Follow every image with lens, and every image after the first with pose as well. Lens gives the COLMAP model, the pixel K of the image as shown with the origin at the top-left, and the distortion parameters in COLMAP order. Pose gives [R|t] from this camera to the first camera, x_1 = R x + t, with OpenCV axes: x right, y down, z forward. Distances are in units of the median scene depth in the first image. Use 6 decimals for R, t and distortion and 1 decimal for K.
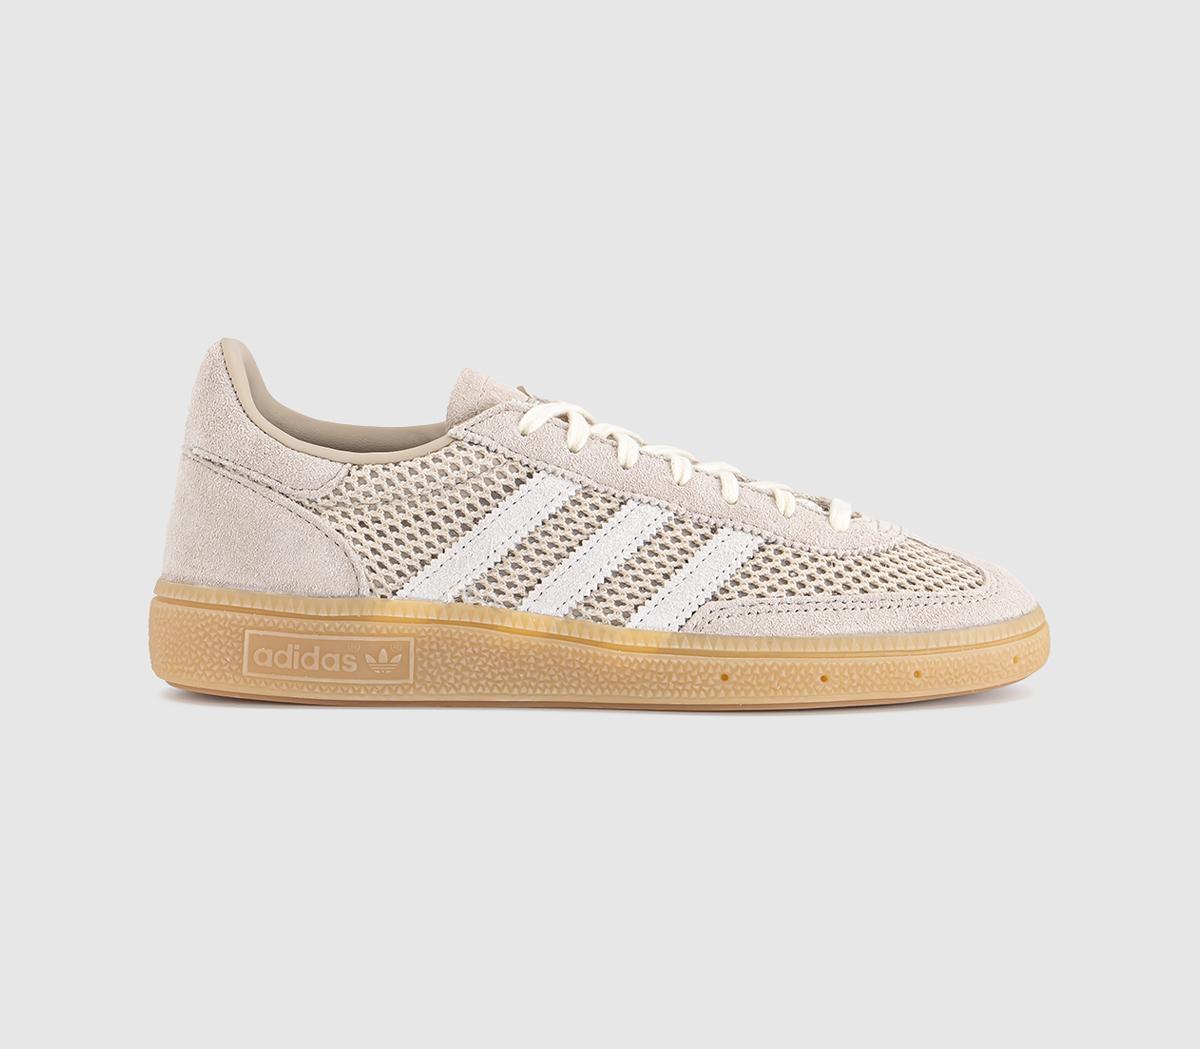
lens RADIAL K [[2177.3, 0, 600.0], [0, 2177.3, 524.5], [0, 0, 1]] dist [0.058635, 0.107176]
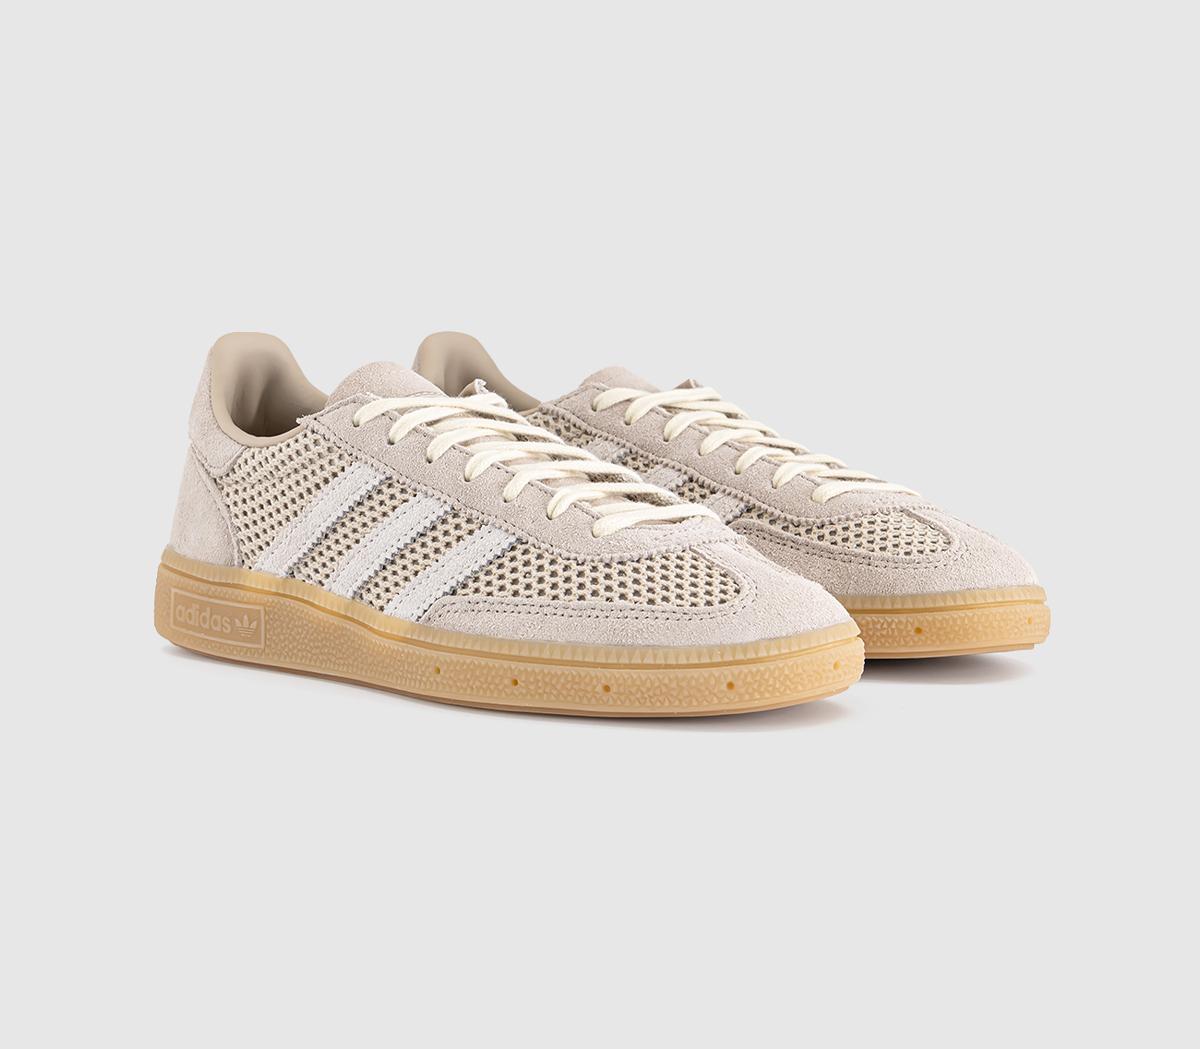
lens RADIAL K [[2177.3, 0, 600.0], [0, 2177.3, 524.5], [0, 0, 1]] dist [0.058635, 0.107176]
pose [[0.784503, 0.061892, -0.617028, 0.721620], [-0.057048, 0.997991, 0.027572, -0.029393], [0.617495, 0.013570, 0.786458, 0.240340]]
